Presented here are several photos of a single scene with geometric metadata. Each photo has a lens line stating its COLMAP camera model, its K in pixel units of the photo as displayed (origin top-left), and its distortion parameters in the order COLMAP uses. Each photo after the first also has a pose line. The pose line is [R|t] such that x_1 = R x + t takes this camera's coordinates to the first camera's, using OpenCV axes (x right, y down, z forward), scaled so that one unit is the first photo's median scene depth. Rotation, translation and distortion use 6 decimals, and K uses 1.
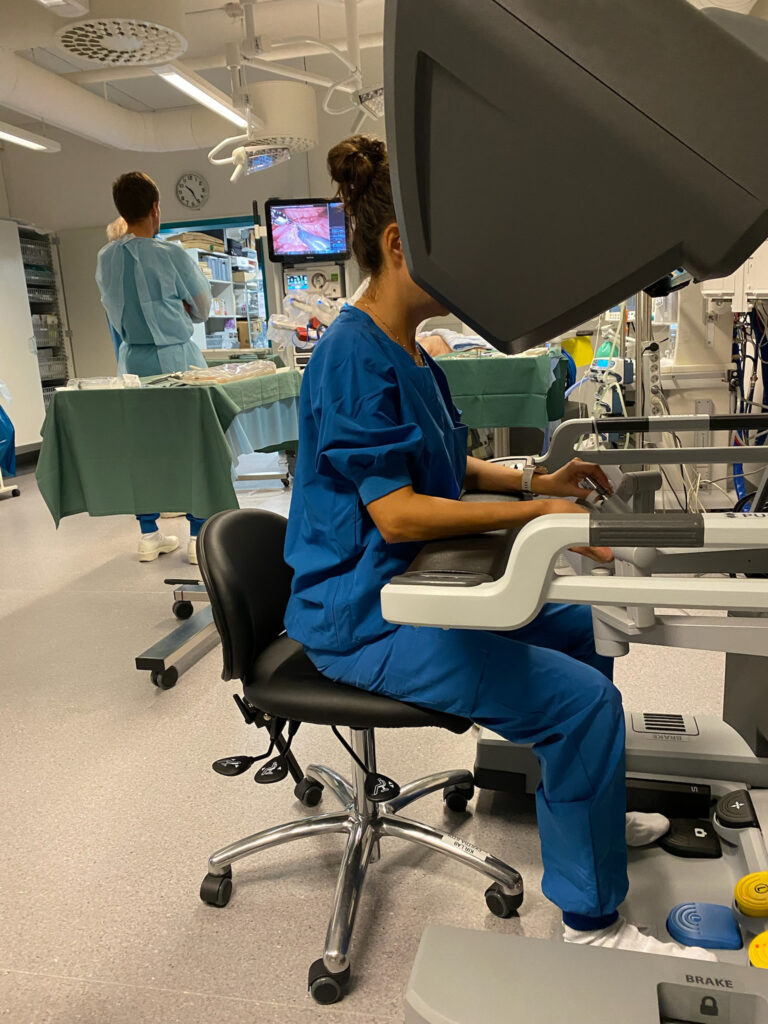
lens RADIAL K [[771.1, 0, 384.5], [0, 771.1, 505.6], [0, 0, 1]] dist [0.005669, 0.004323]
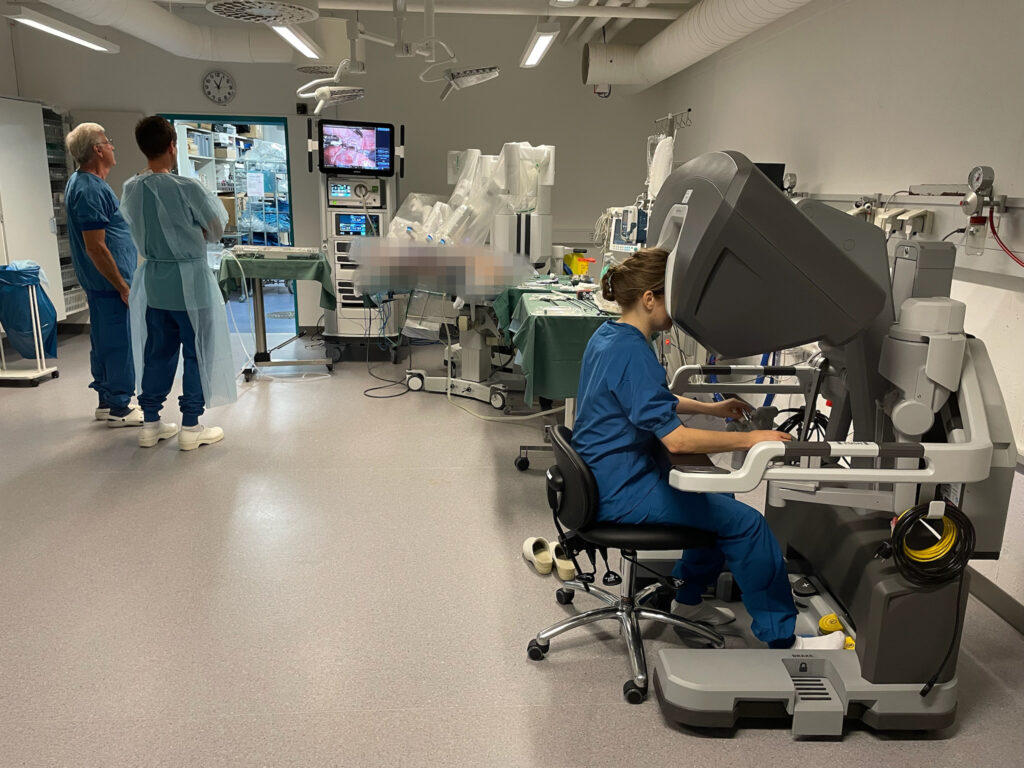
lens RADIAL K [[786.7, 0, 511.6], [0, 786.7, 387.2], [0, 0, 1]] dist [0.004199, -0.004170]
pose [[0.952874, -0.005012, 0.303324, -0.229843], [-0.005880, 0.999370, 0.034986, -0.042329], [-0.303309, -0.035121, 0.952245, -0.193644]]
